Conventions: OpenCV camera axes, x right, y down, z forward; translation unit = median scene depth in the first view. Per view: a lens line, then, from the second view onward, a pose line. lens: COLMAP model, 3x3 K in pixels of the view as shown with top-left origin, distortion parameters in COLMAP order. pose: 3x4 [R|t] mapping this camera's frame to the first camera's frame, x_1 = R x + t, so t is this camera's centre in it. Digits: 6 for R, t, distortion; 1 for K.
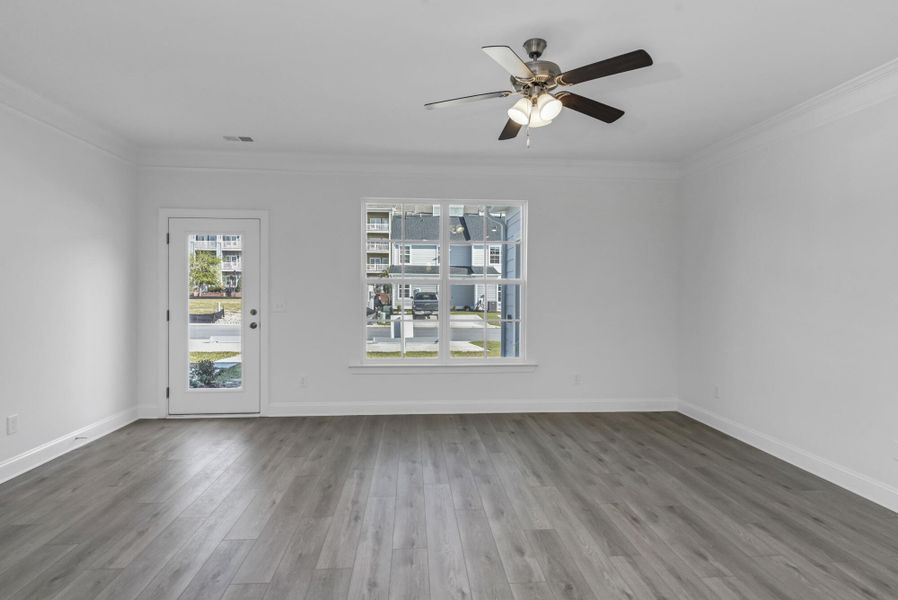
lens RADIAL K [[463.1, 0, 446.0], [0, 463.1, 298.7], [0, 0, 1]] dist [0.004436, -0.004955]
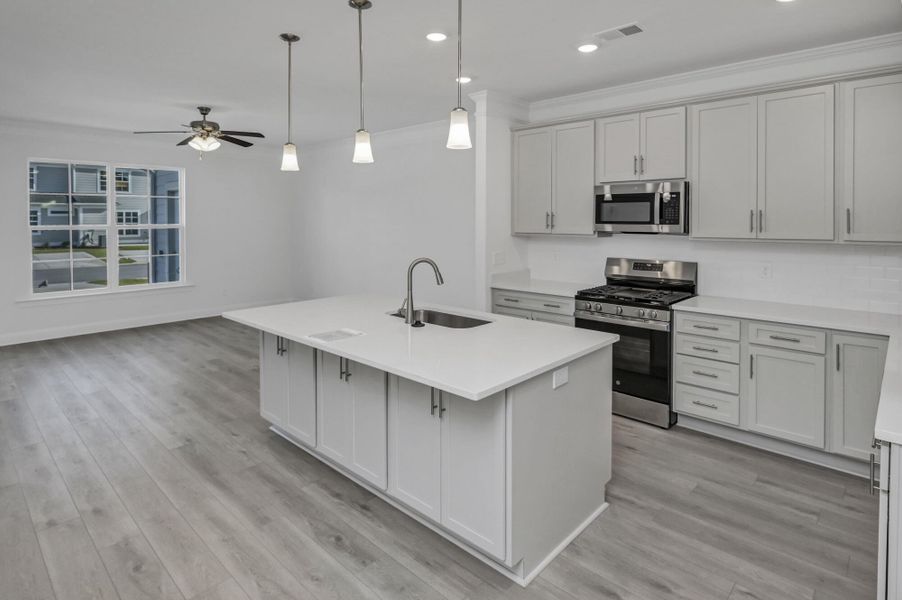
lens RADIAL K [[482.3, 0, 457.5], [0, 482.3, 219.8], [0, 0, 1]] dist [0.004755, -0.003898]
pose [[0.727465, -0.008580, 0.686091, -0.291923], [0.017546, 0.999827, -0.006100, -0.039881], [-0.685921, 0.016476, 0.727490, -0.811294]]
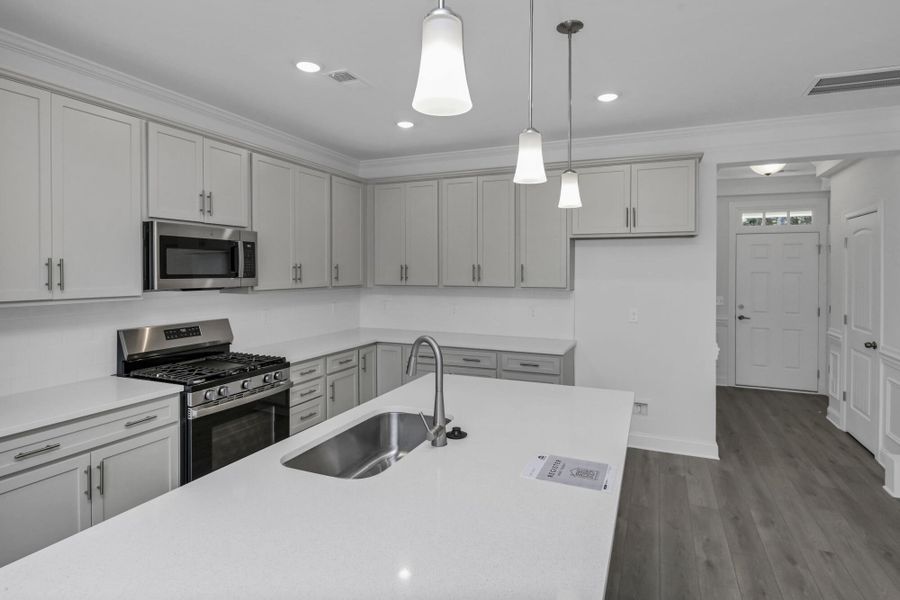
lens RADIAL K [[481.2, 0, 459.5], [0, 481.2, 271.0], [0, 0, 1]] dist [0.004755, -0.003898]
pose [[-0.892681, -0.011179, 0.450550, -0.042716], [-0.000574, 0.999720, 0.023667, -0.060533], [-0.450689, 0.020869, -0.892437, 0.213098]]
